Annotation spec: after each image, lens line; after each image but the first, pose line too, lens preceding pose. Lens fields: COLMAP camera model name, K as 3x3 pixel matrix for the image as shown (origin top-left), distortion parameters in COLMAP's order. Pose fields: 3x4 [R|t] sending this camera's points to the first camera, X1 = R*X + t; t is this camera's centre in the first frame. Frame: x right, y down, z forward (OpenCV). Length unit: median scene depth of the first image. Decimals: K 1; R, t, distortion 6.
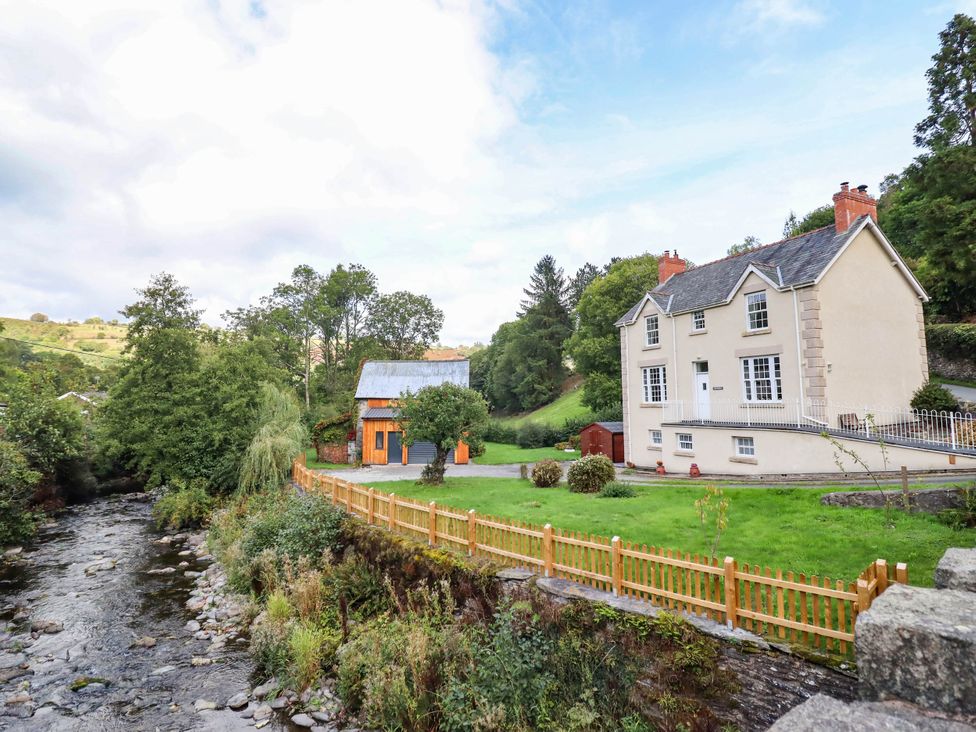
lens RADIAL K [[529.0, 0, 492.5], [0, 529.0, 351.4], [0, 0, 1]] dist [0.000526, -0.012347]
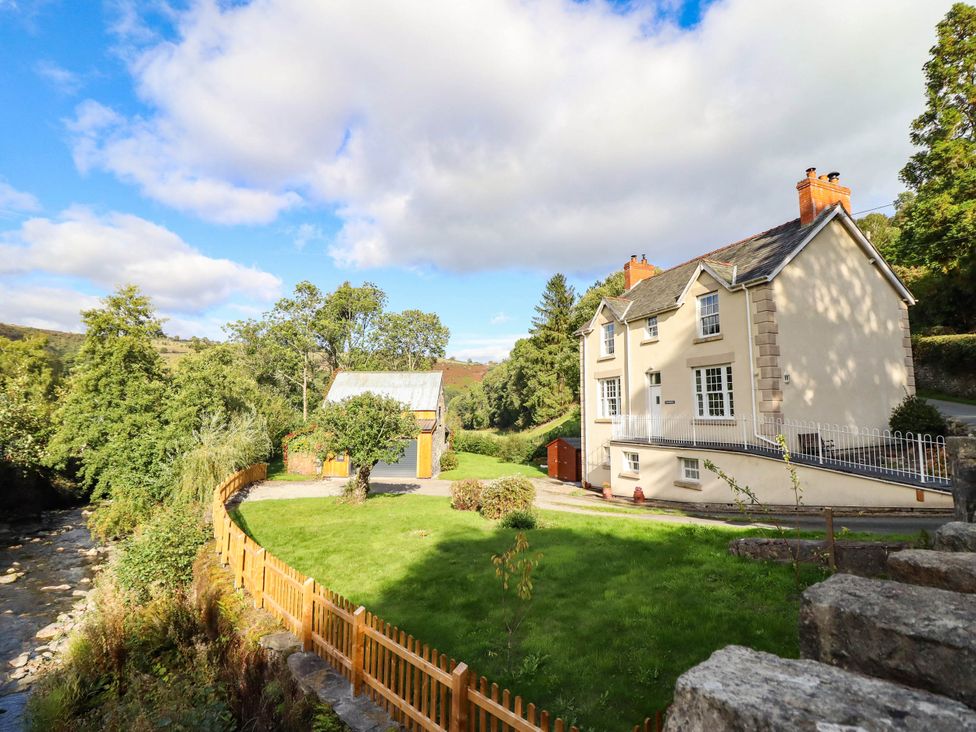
lens RADIAL K [[497.9, 0, 488.7], [0, 497.9, 355.6], [0, 0, 1]] dist [-0.002523, -0.011476]
pose [[0.997851, 0.006256, -0.065231, 0.185727], [-0.007807, 0.999692, -0.023542, 0.014049], [0.065063, 0.024000, 0.997592, 0.147428]]
